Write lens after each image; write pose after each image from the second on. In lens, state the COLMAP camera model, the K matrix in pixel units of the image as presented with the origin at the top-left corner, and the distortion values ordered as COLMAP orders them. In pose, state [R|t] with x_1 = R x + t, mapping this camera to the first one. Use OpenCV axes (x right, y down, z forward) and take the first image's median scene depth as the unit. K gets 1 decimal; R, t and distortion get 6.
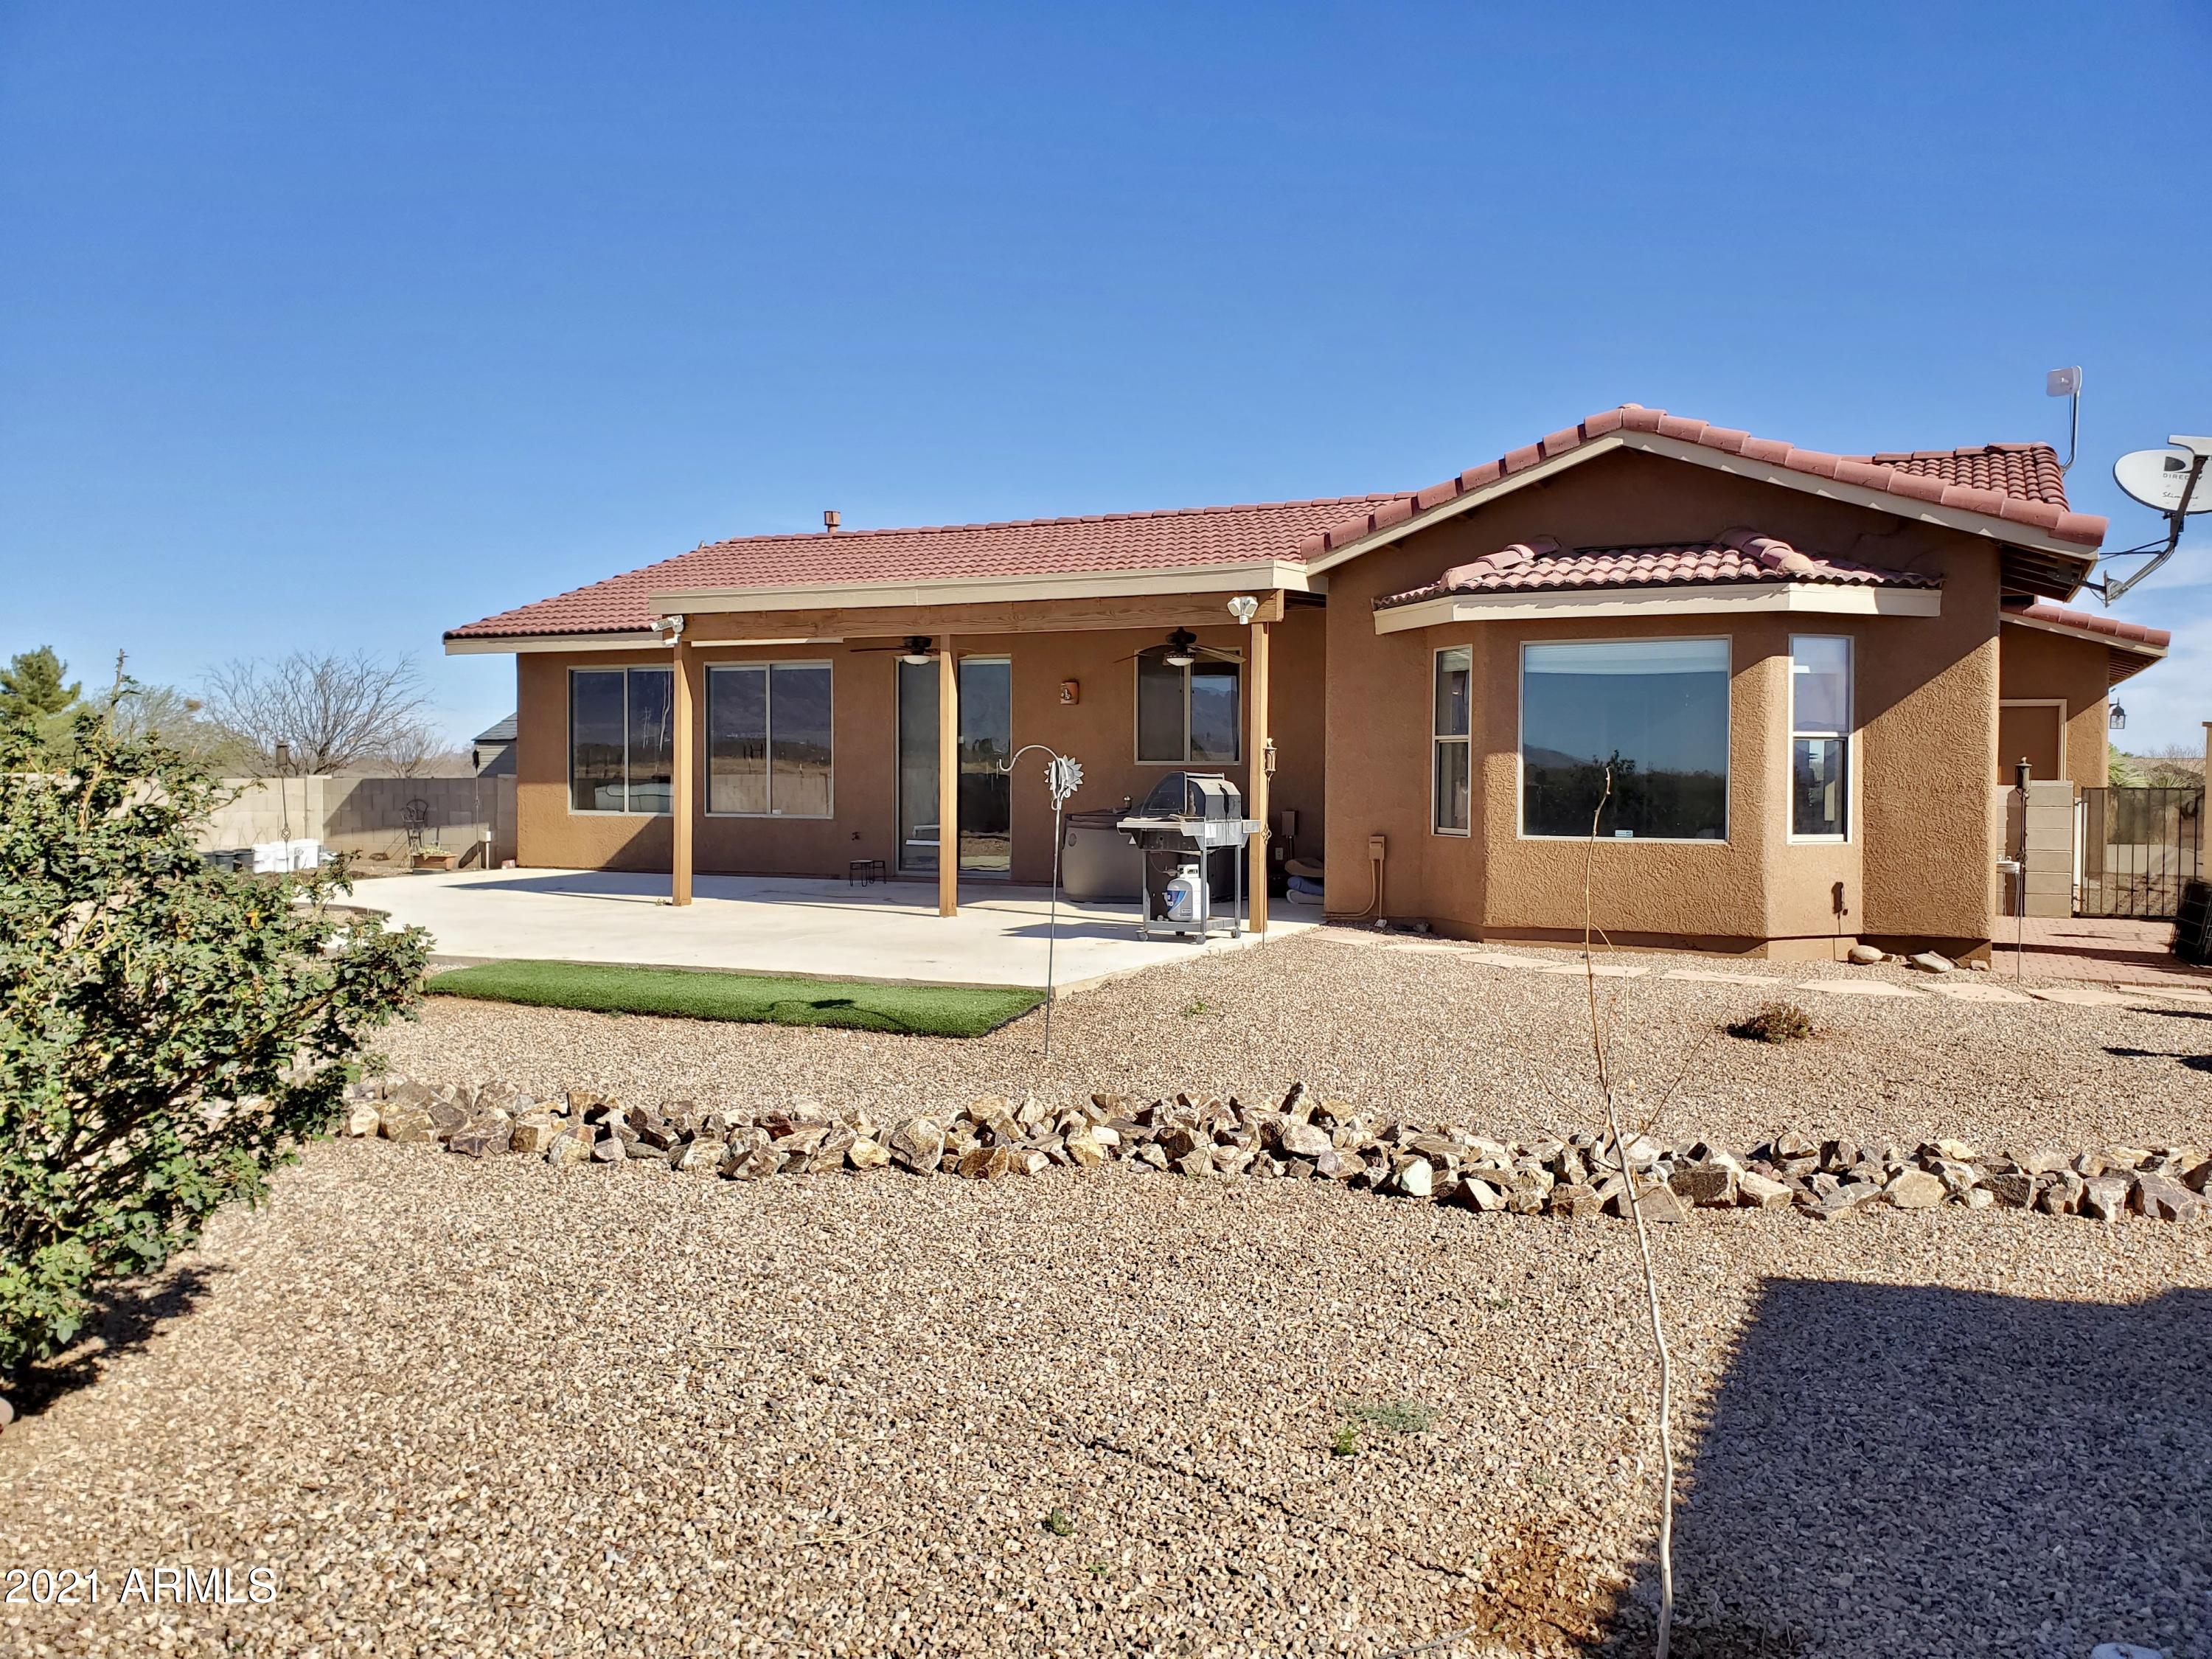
lens RADIAL K [[1663.7, 0, 1111.3], [0, 1663.7, 830.1], [0, 0, 1]] dist [0.011430, -0.021548]
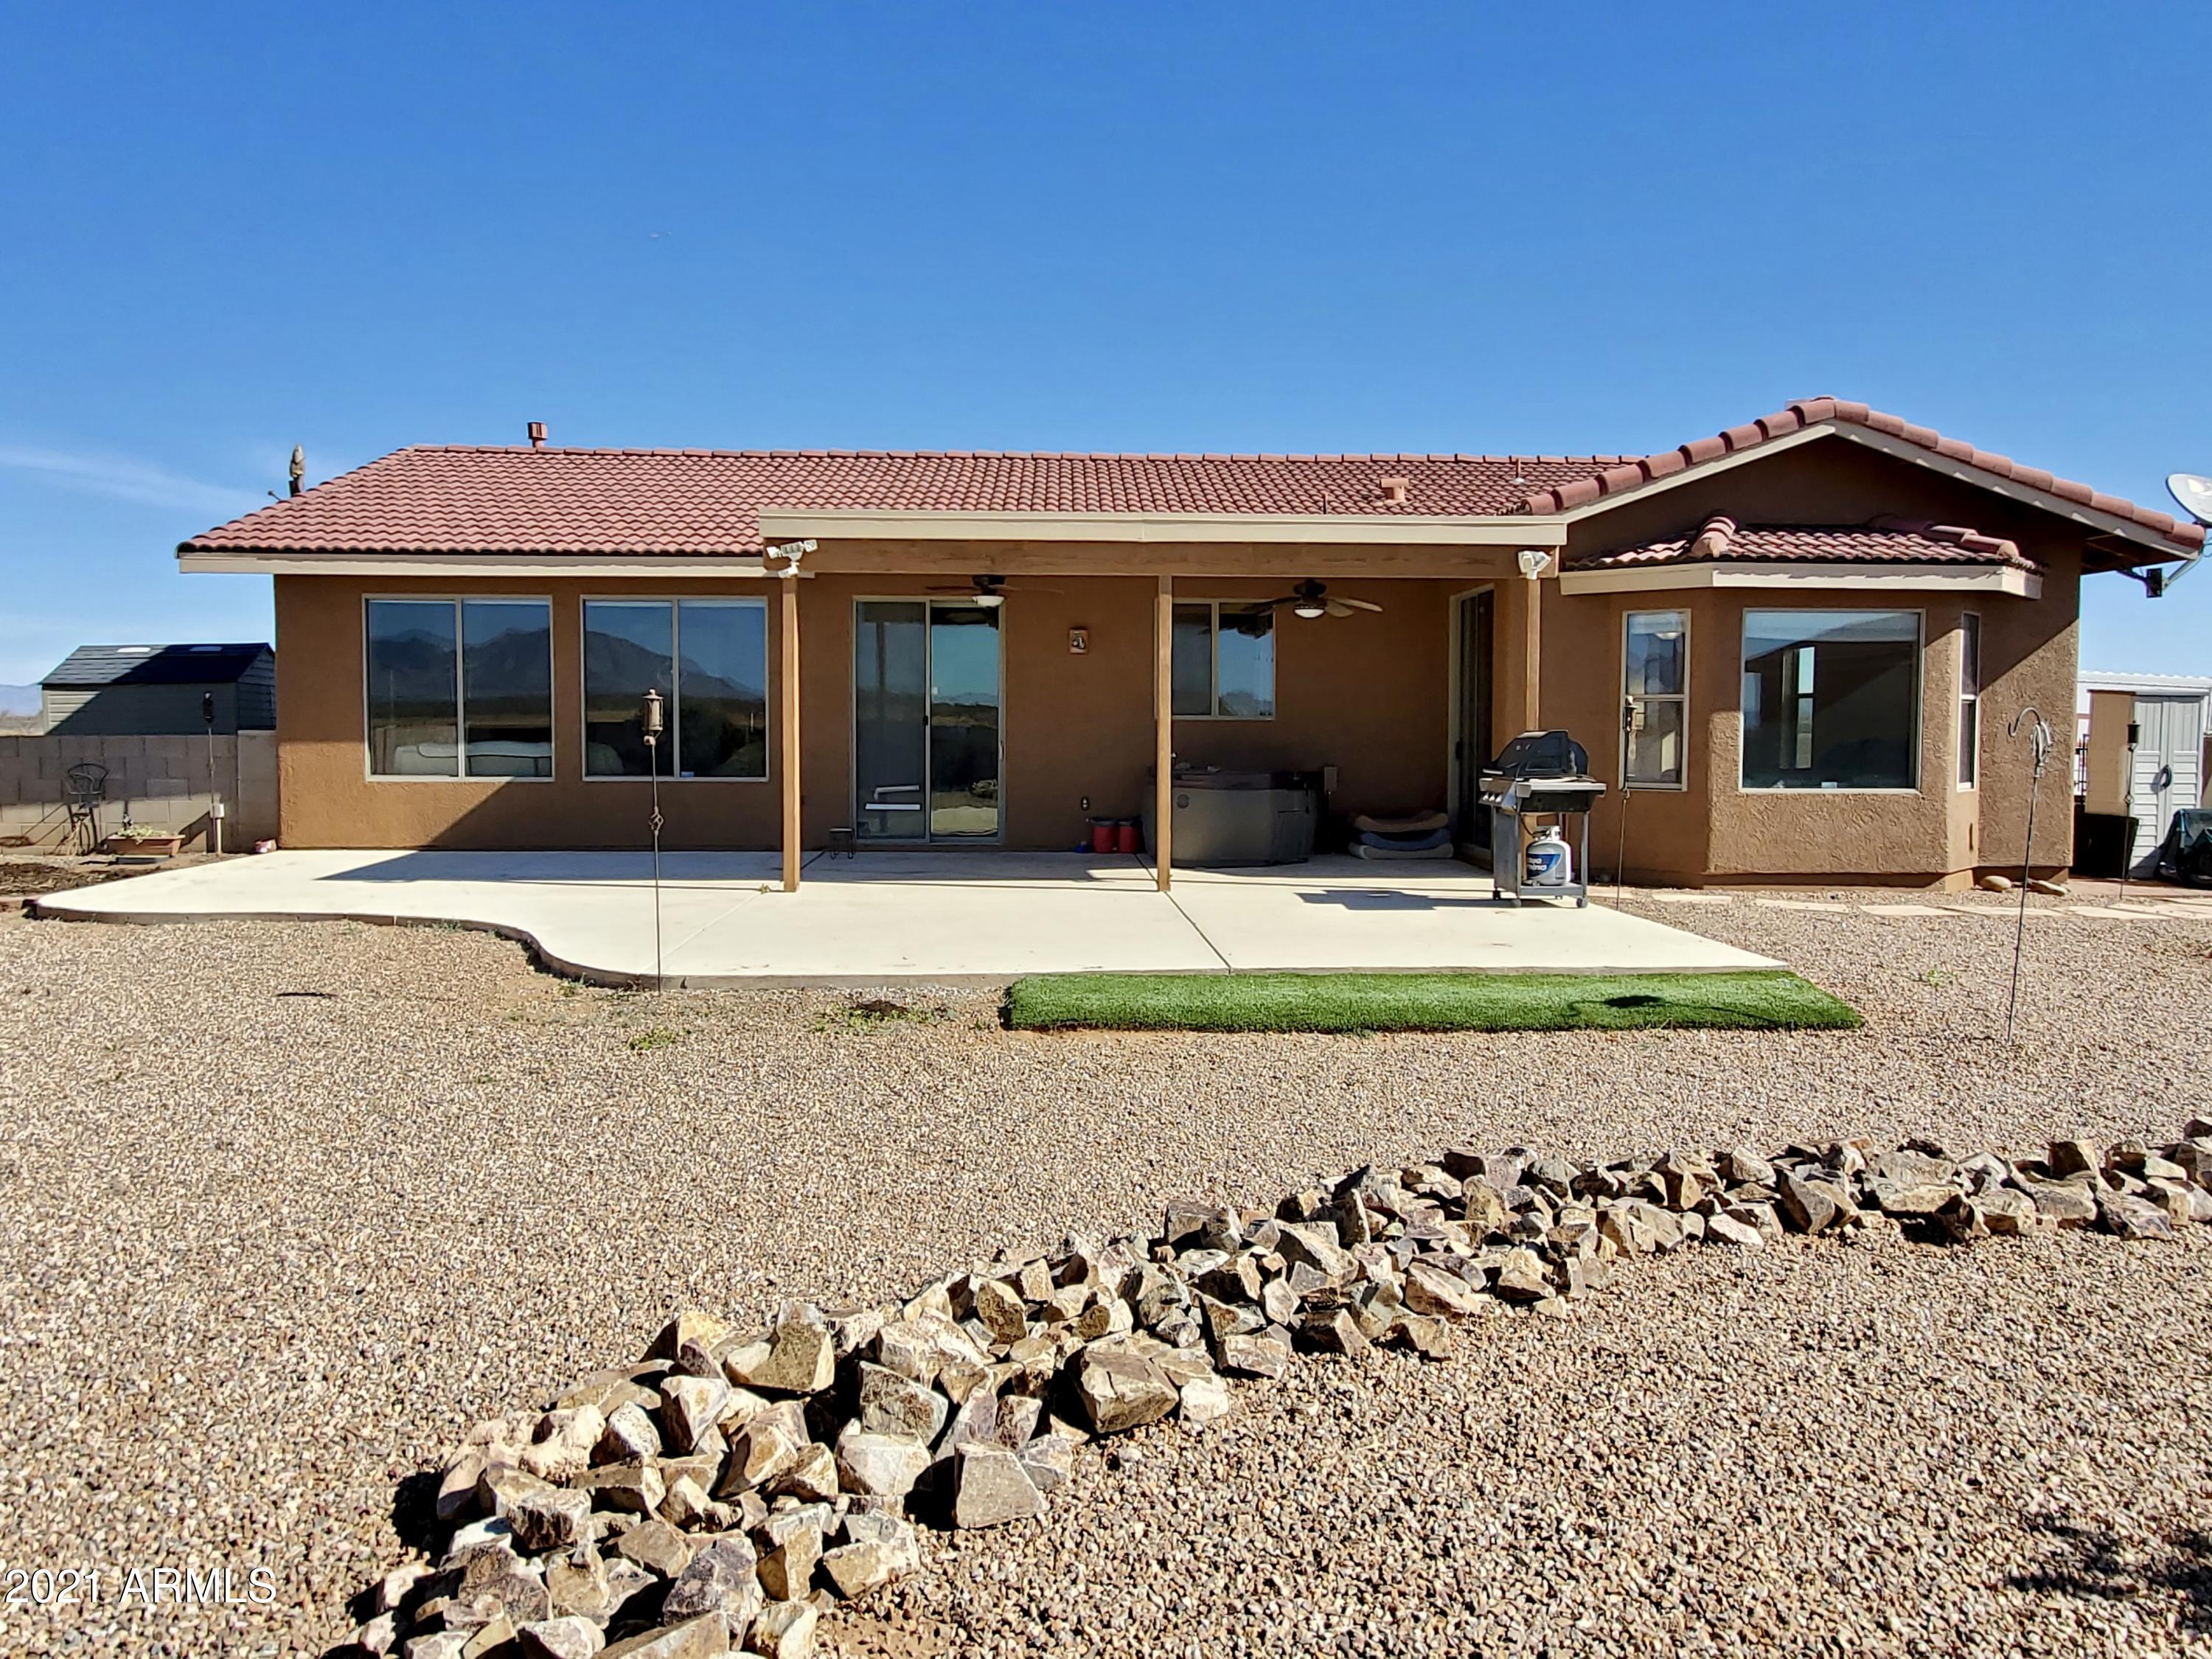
lens RADIAL K [[1535.8, 0, 1108.9], [0, 1535.8, 824.4], [0, 0, 1]] dist [-0.019653, 0.012475]
pose [[0.885096, -0.031210, 0.464362, -0.569820], [0.015648, 0.999180, 0.037330, -0.016455], [-0.465146, -0.025774, 0.884859, 0.306065]]
